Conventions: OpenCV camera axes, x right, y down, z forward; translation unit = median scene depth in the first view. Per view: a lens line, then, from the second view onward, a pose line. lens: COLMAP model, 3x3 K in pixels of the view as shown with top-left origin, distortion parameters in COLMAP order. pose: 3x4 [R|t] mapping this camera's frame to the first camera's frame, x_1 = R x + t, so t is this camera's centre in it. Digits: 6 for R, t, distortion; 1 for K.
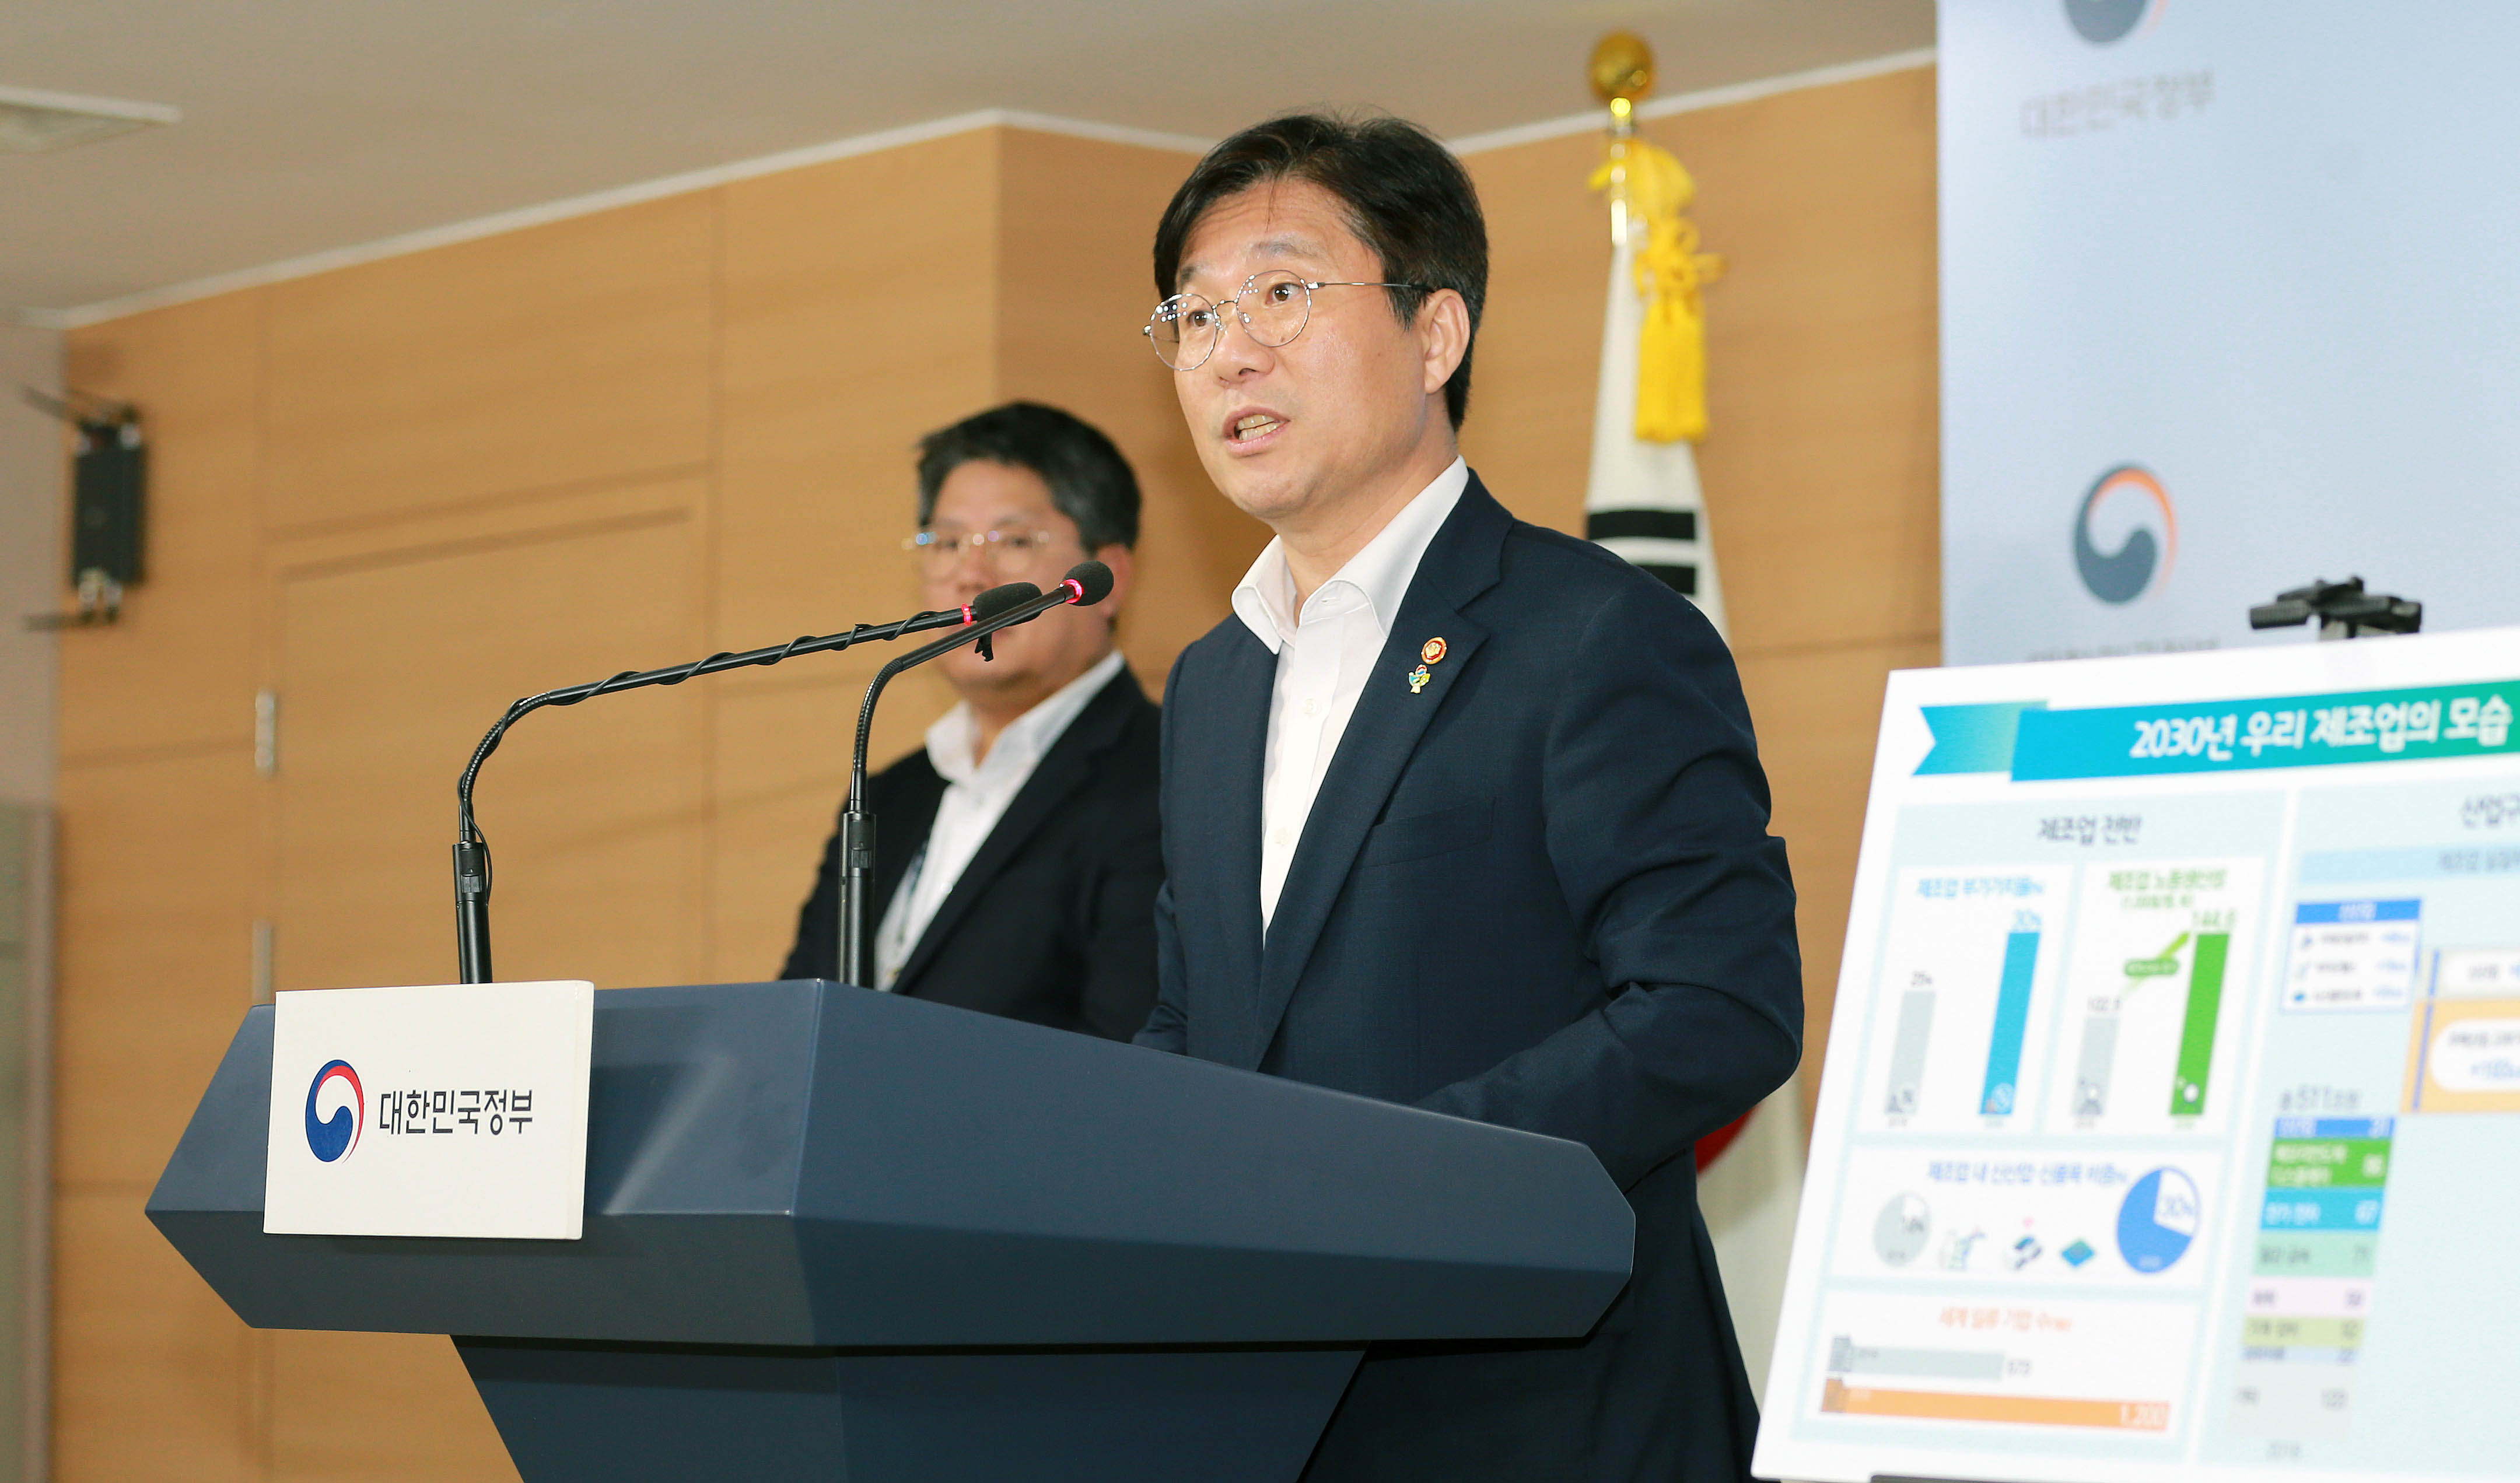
lens RADIAL K [[6283.1, 0, 1260.0], [0, 6283.1, 741.5], [0, 0, 1]] dist [-0.311424, -0.557168]
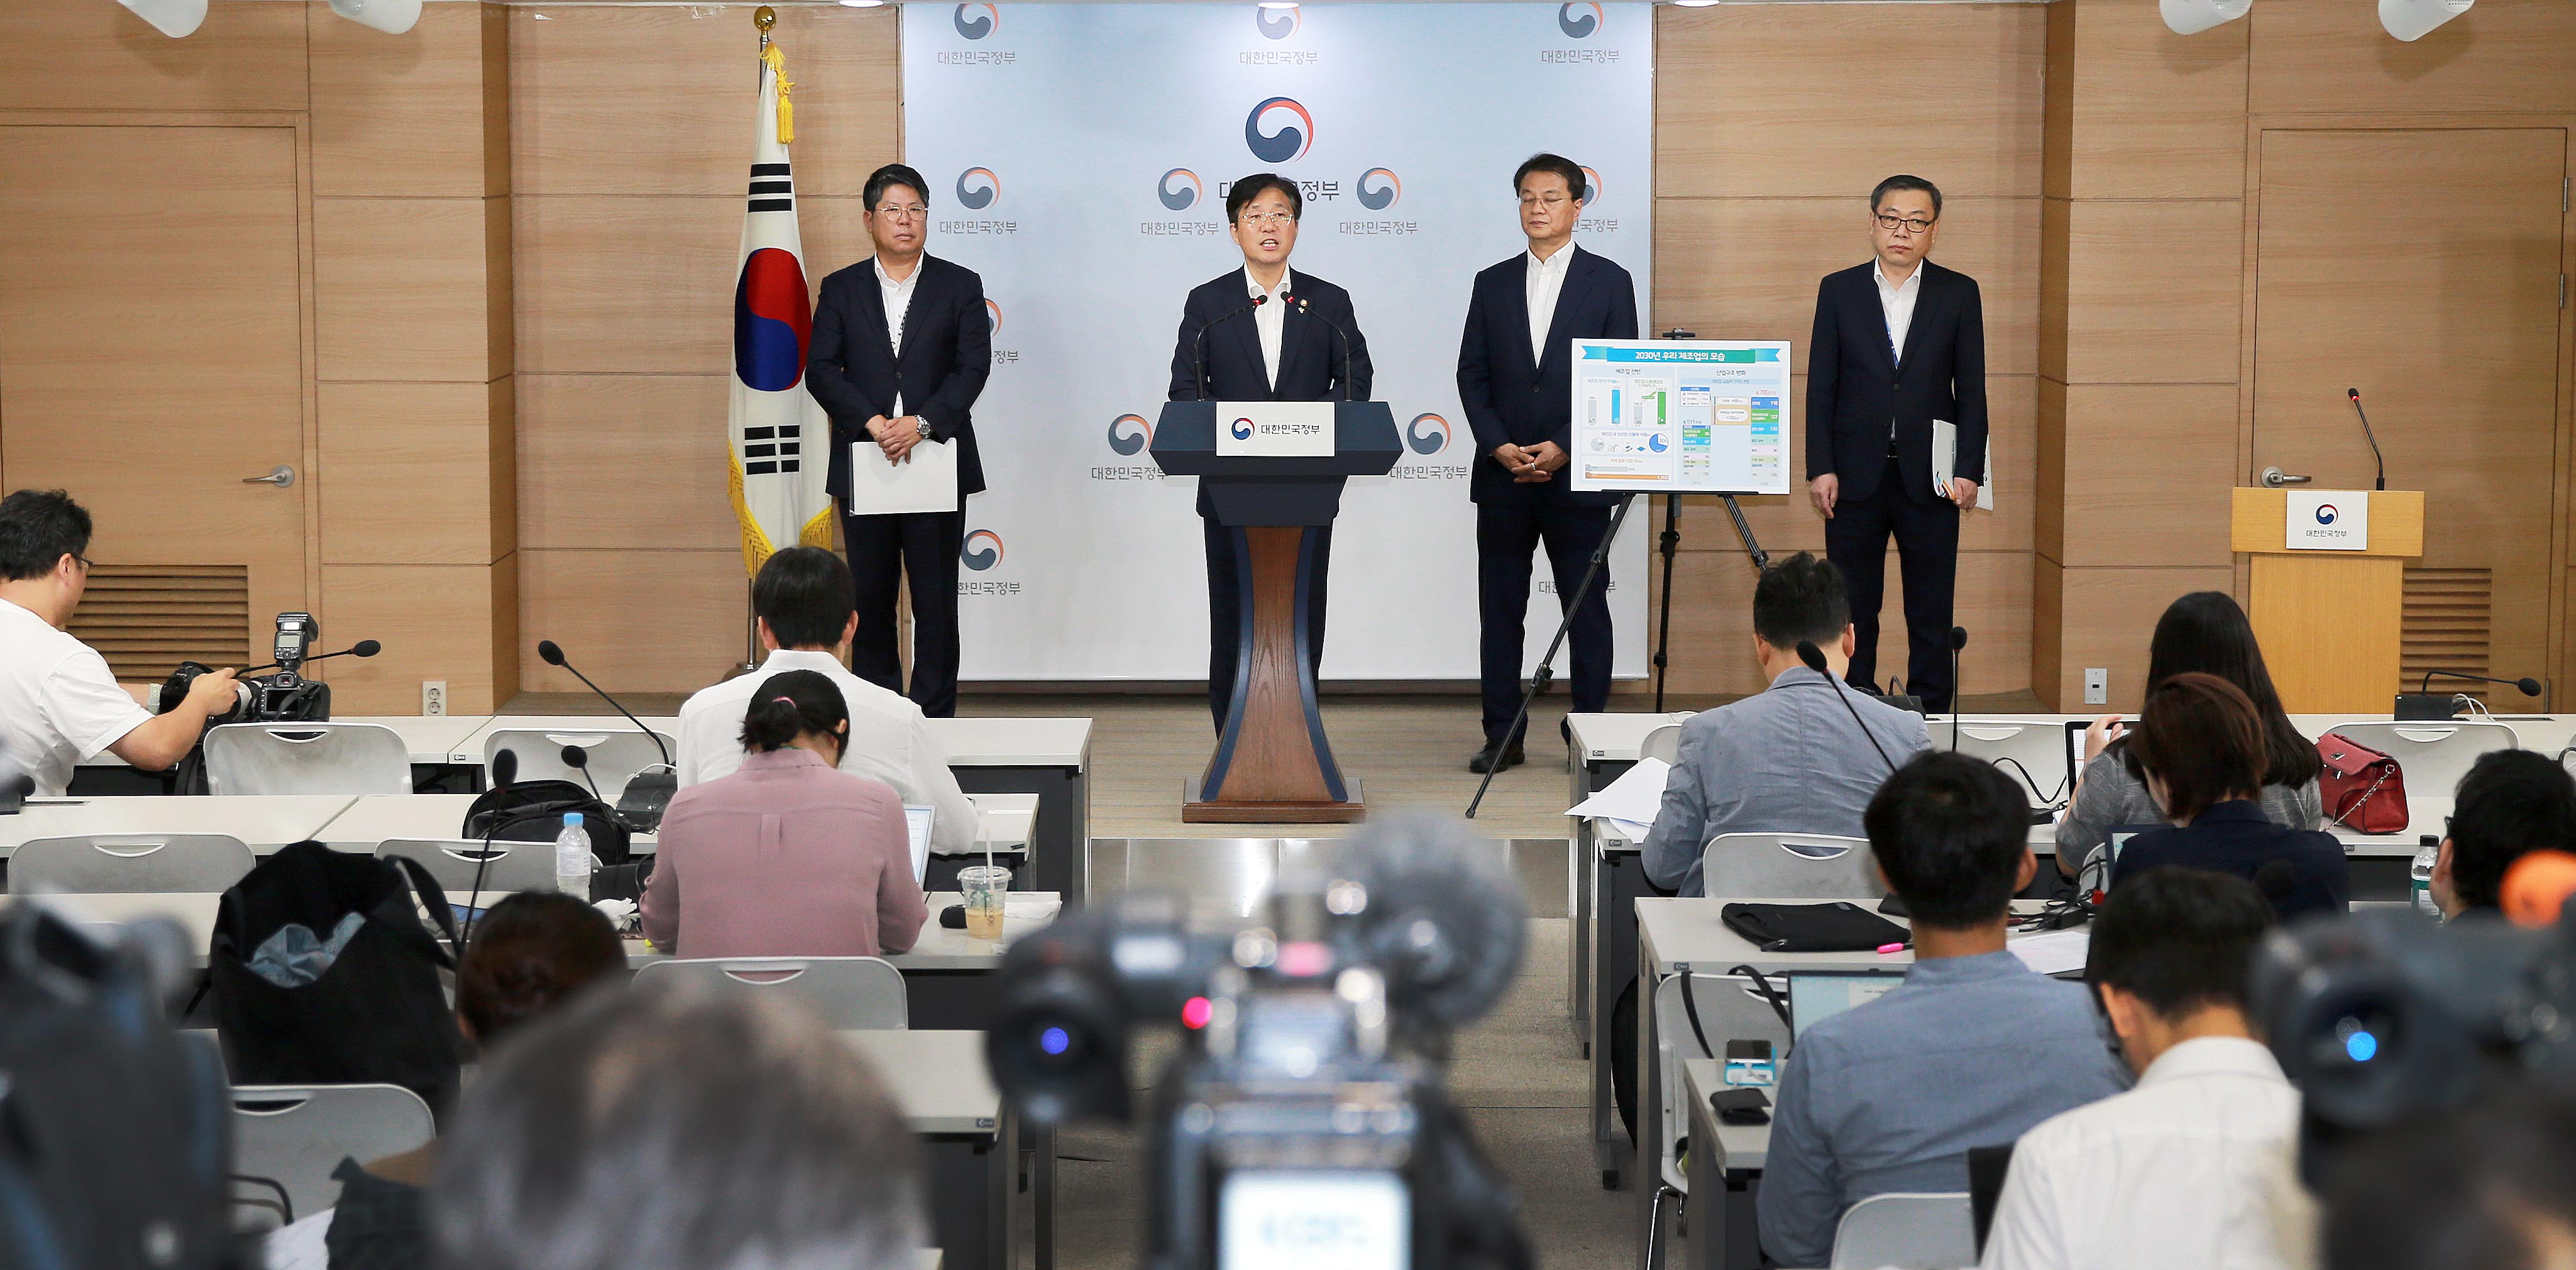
lens RADIAL K [[4128.2, 0, 1288.0], [0, 4128.2, 635.0], [0, 0, 1]] dist [0.019759, 0.037630]
pose [[0.644777, -0.095509, 0.758381, -2.550274], [-0.056898, 0.983413, 0.172224, -0.329314], [-0.762250, -0.154197, 0.628648, -0.987992]]
